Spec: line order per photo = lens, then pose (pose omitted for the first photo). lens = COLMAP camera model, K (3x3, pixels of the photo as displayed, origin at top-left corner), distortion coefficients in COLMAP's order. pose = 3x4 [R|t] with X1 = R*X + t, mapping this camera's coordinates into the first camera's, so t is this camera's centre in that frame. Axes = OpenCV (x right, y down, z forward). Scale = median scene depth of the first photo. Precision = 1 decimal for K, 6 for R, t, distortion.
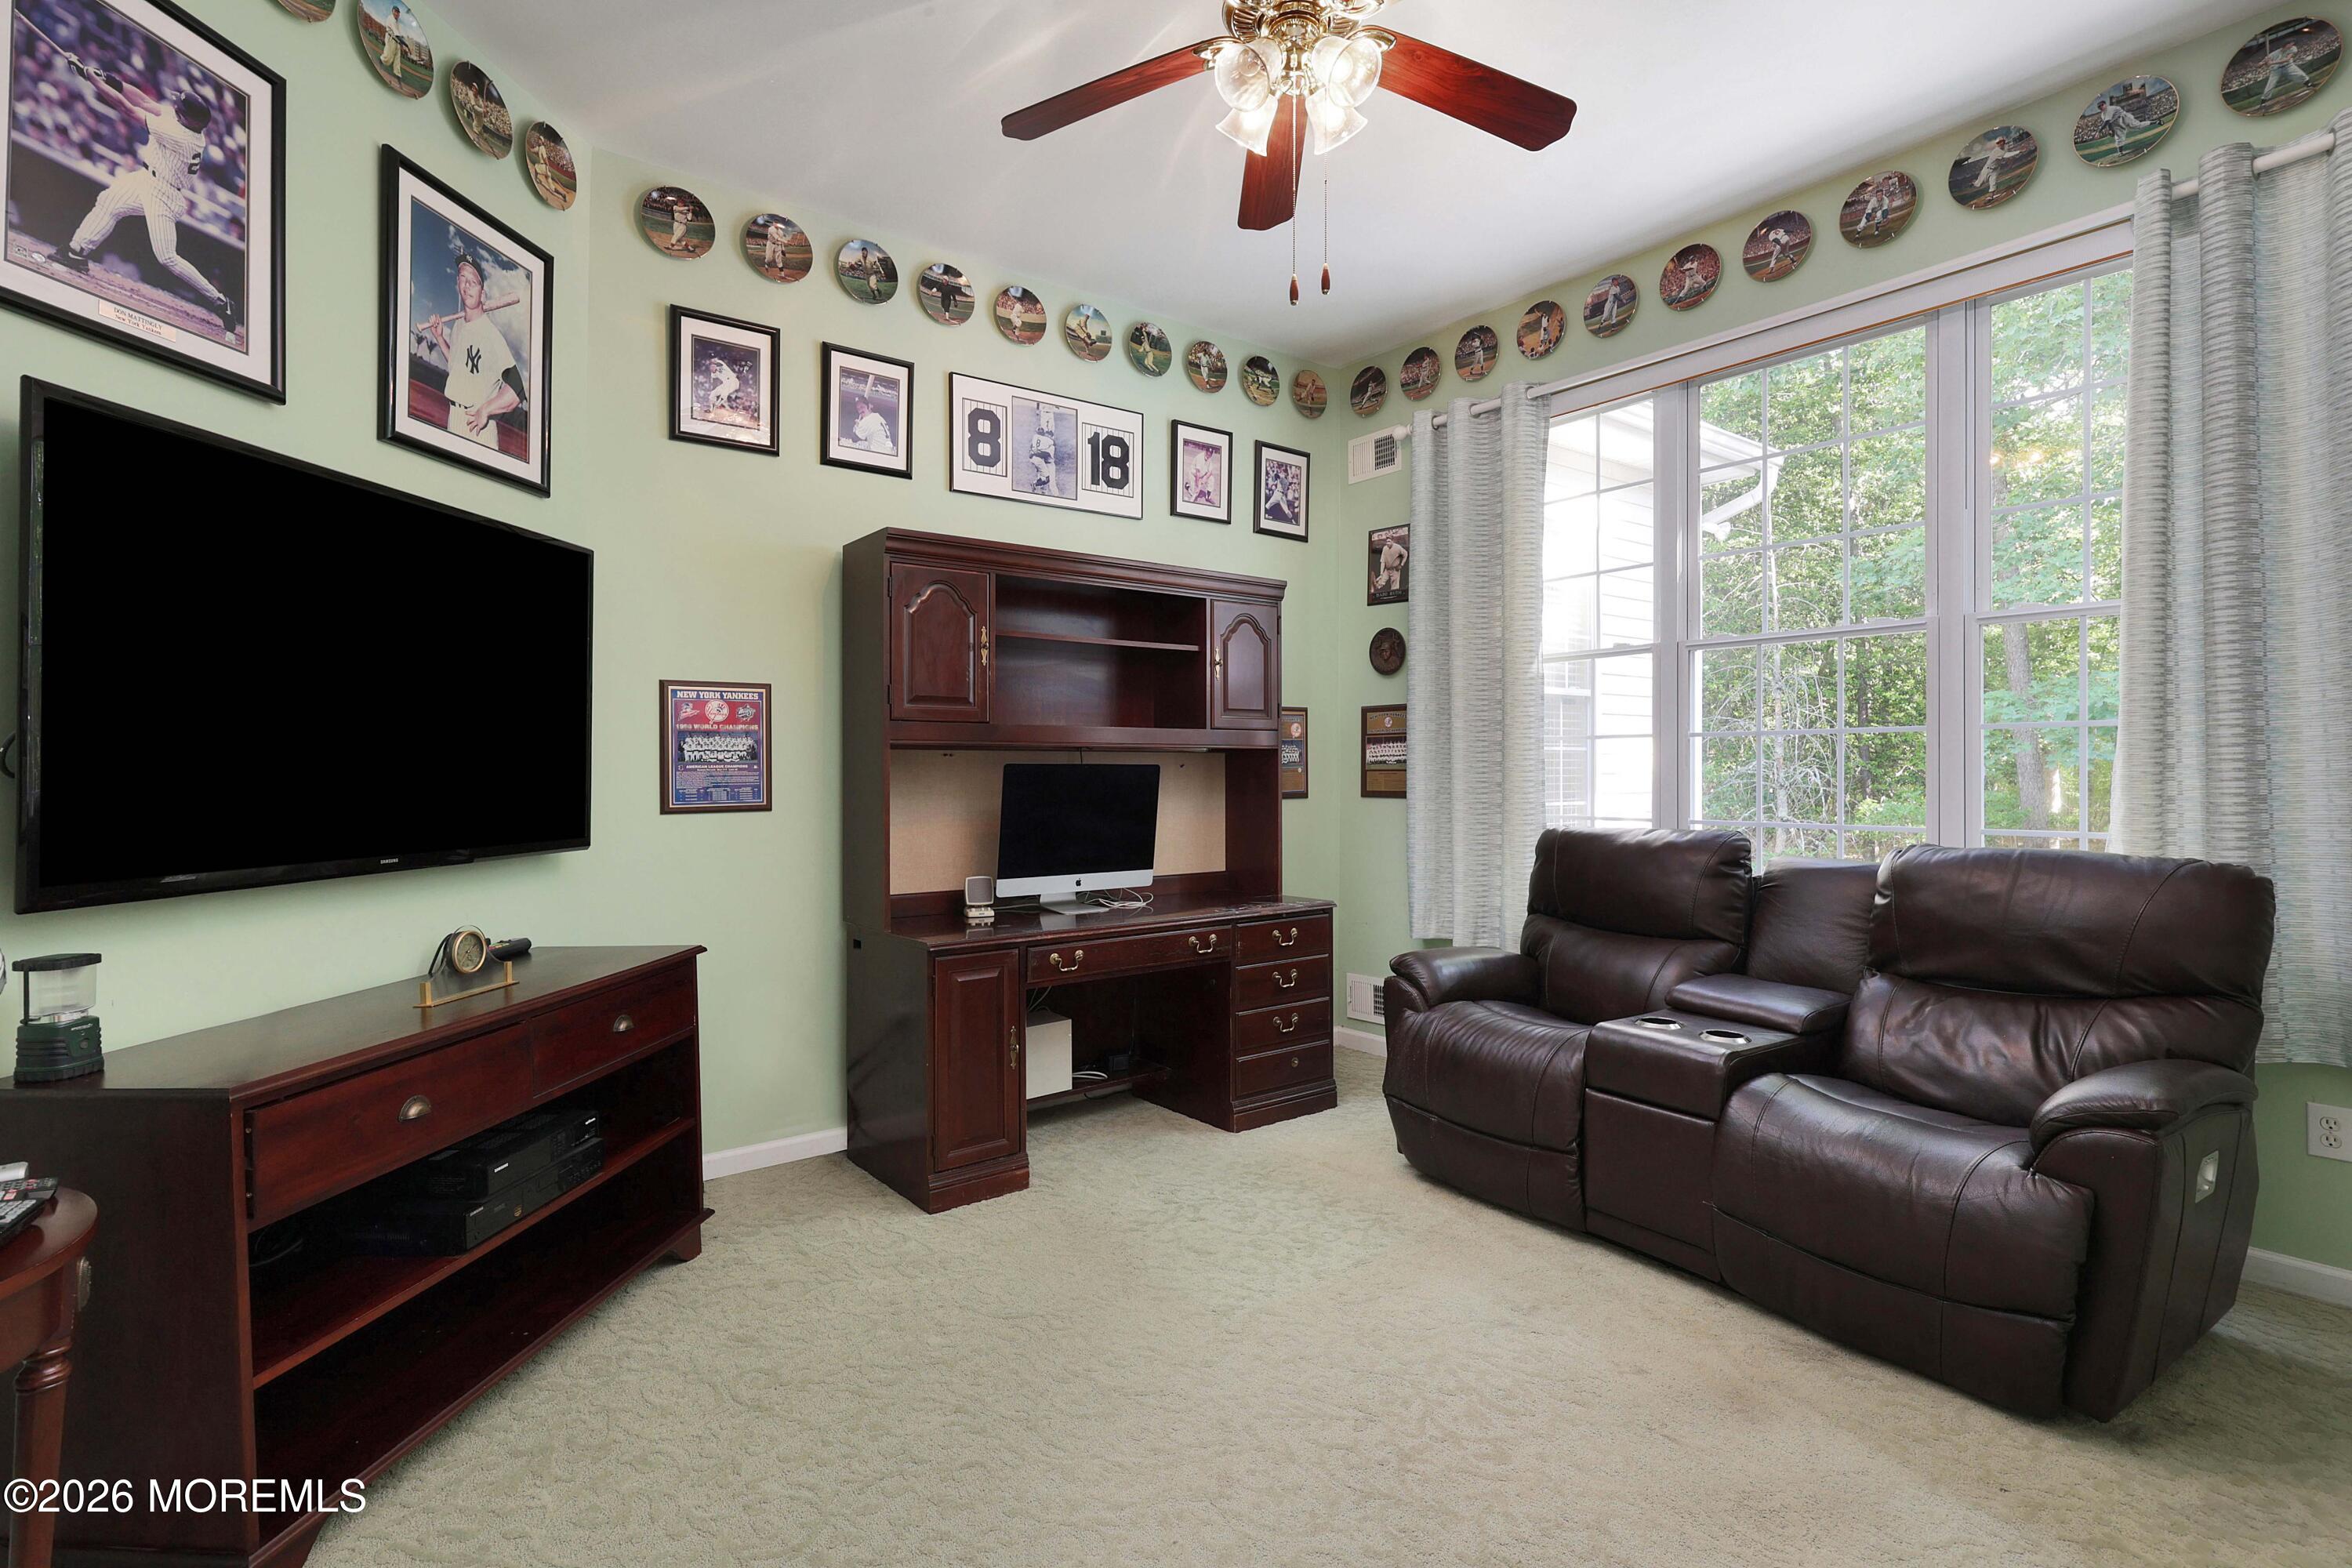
lens RADIAL K [[1145.5, 0, 1173.9], [0, 1145.5, 787.9], [0, 0, 1]] dist [0.002289, -0.000147]
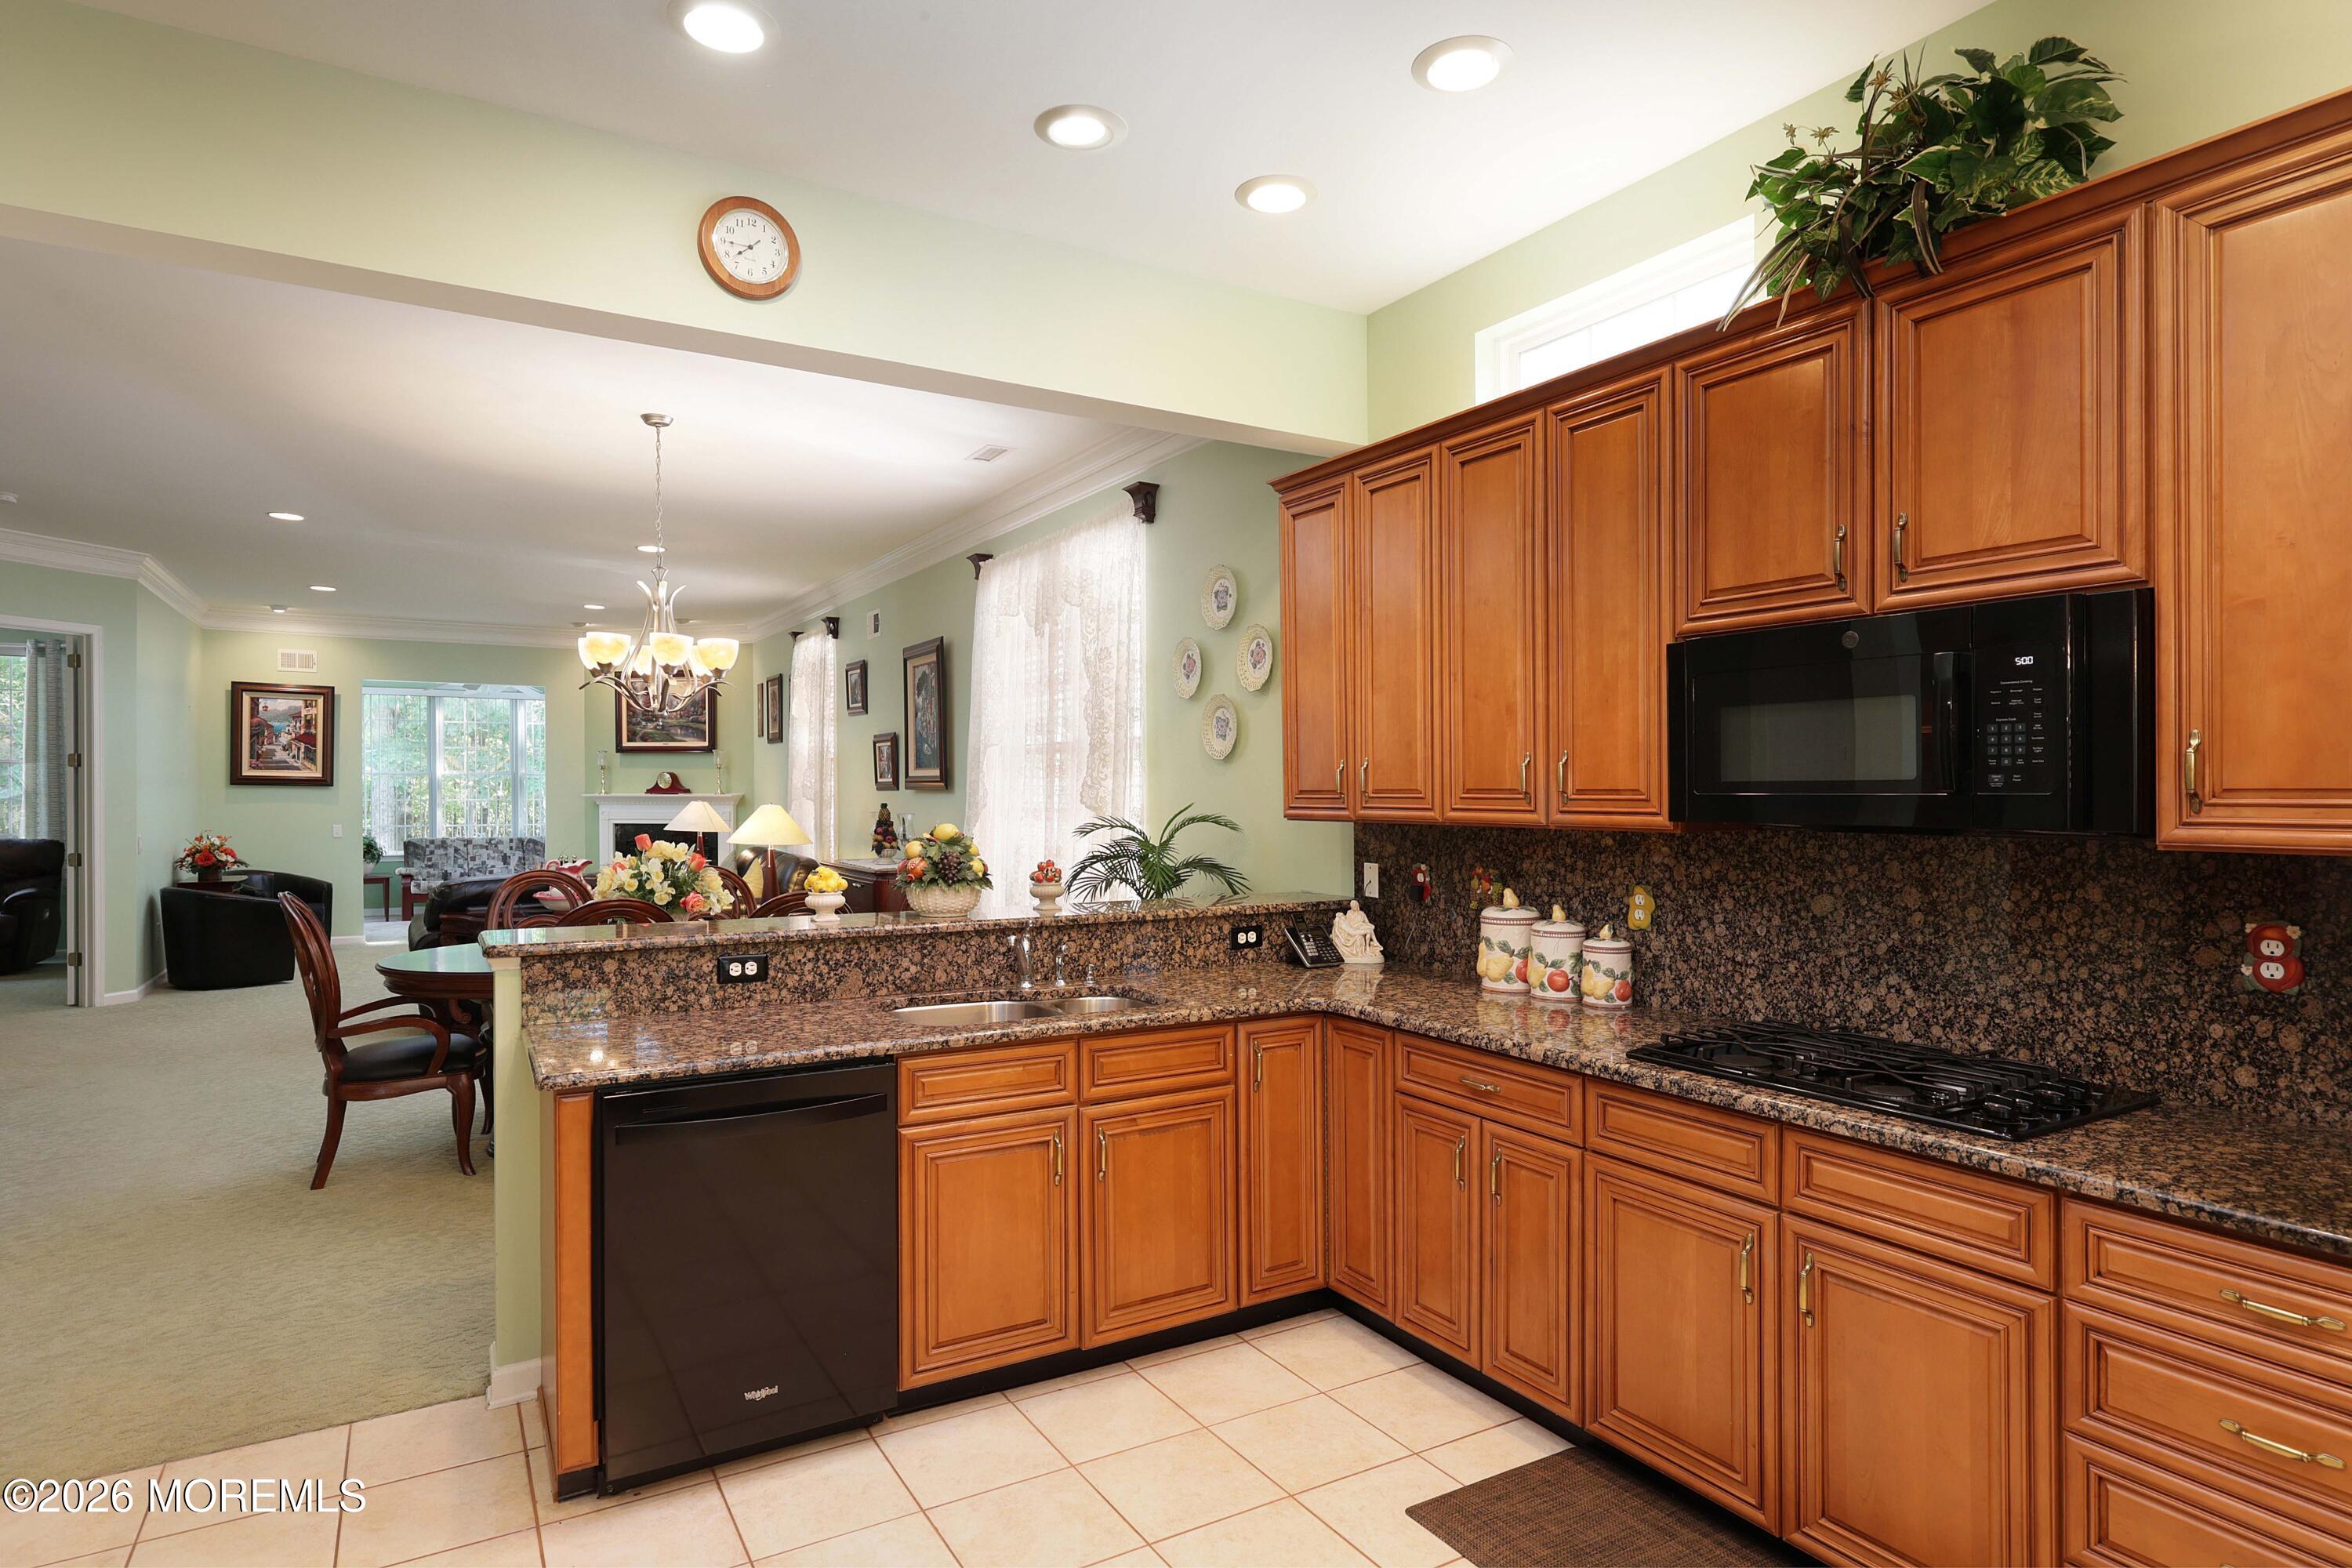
lens RADIAL K [[1268.6, 0, 1175.7], [0, 1268.6, 797.1], [0, 0, 1]] dist [0.012075, -0.006142]
pose [[0.126691, -0.009222, 0.991899, -2.666534], [-0.008616, 0.999909, 0.010397, -0.142568], [-0.991905, -0.009864, 0.126600, -3.068466]]
